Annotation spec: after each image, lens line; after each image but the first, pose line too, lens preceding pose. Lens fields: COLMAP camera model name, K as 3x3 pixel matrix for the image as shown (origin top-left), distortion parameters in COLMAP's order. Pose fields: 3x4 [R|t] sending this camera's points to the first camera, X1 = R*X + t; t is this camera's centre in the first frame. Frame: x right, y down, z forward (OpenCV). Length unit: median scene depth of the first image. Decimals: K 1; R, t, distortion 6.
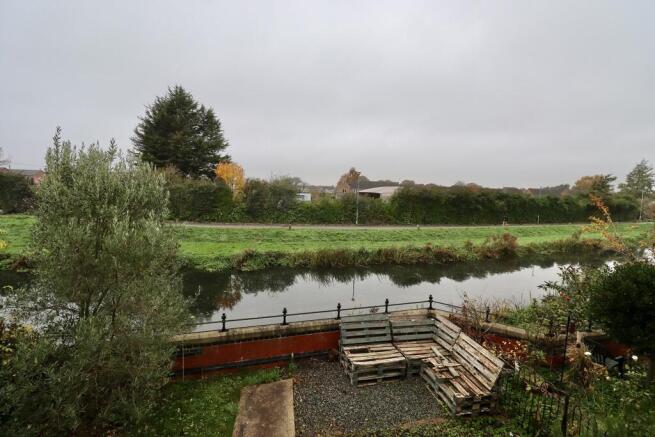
lens RADIAL K [[305.4, 0, 329.9], [0, 305.4, 204.0], [0, 0, 1]] dist [0.000556, -0.015113]
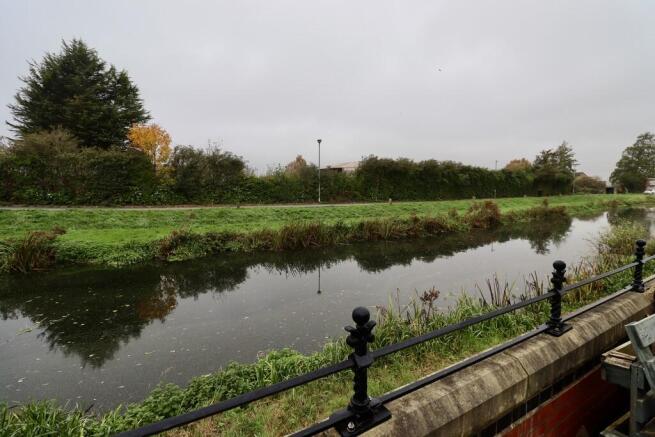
lens RADIAL K [[305.4, 0, 329.9], [0, 305.4, 204.0], [0, 0, 1]] dist [0.000556, -0.015113]
pose [[0.981988, -0.048763, 0.182543, -0.039603], [0.046245, 0.998767, 0.018026, 0.061107], [-0.183197, -0.009260, 0.983033, 0.183291]]
